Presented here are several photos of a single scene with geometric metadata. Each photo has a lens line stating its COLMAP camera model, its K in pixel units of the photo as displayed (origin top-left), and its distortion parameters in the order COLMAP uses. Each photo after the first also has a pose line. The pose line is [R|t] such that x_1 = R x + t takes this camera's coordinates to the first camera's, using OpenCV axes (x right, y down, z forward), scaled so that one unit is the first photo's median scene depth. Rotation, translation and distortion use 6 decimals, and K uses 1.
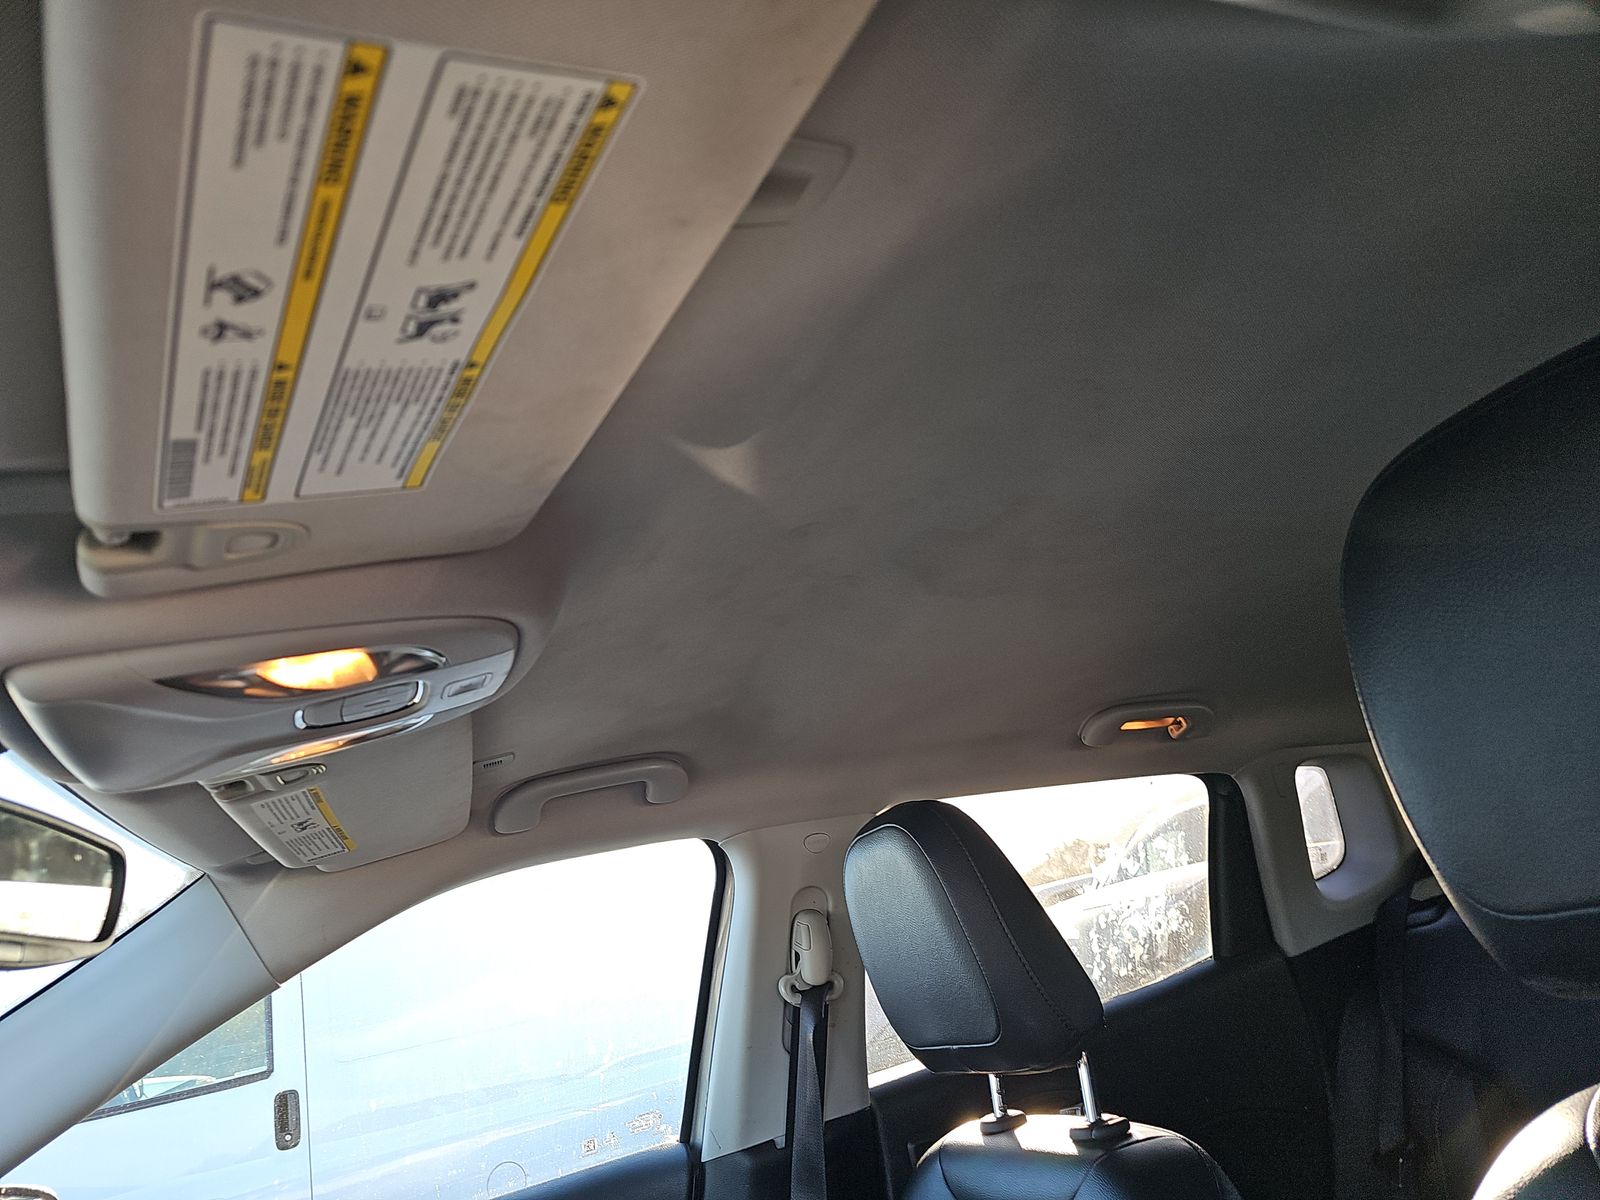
lens RADIAL K [[1055.2, 0, 792.4], [0, 1055.2, 591.2], [0, 0, 1]] dist [0.031833, -0.002773]
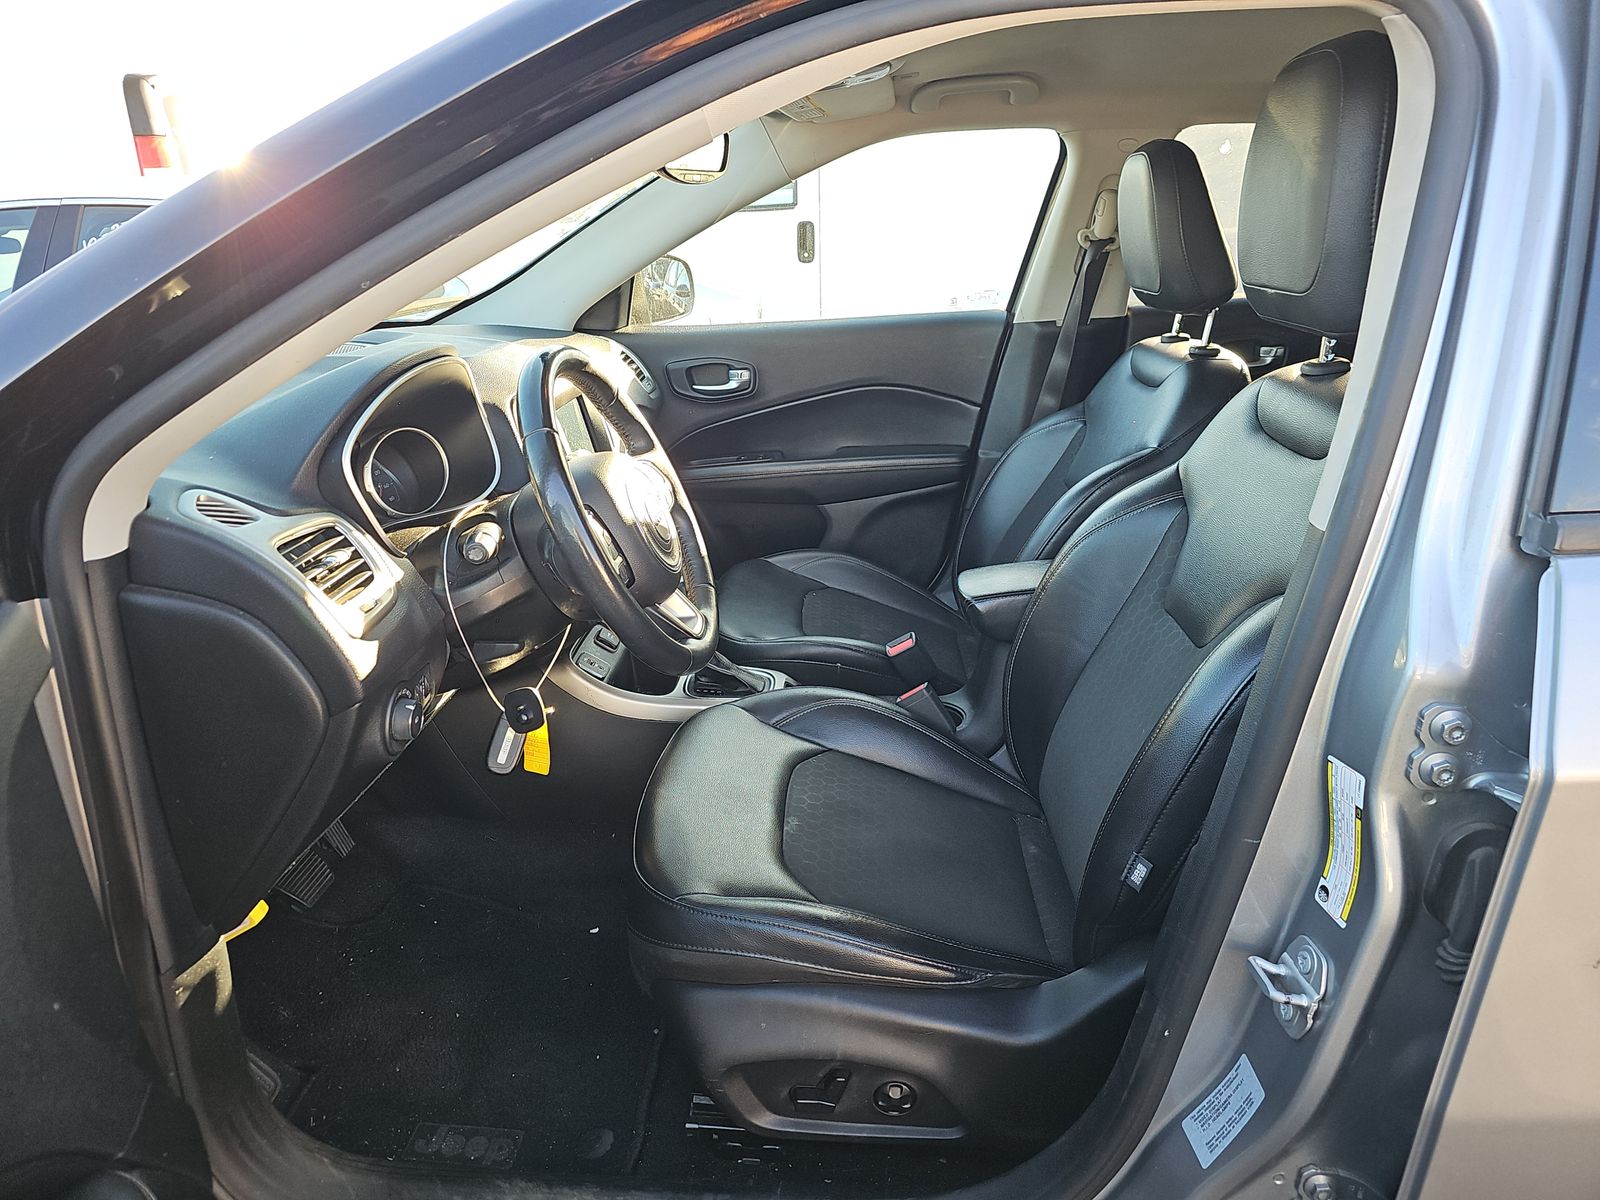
lens RADIAL K [[1055.2, 0, 802.0], [0, 1055.2, 594.6], [0, 0, 1]] dist [0.031833, -0.002773]
pose [[0.898045, 0.309979, -0.312135, 0.280734], [-0.017919, 0.734741, 0.678111, -0.304294], [0.439538, -0.603382, 0.665385, -0.569942]]
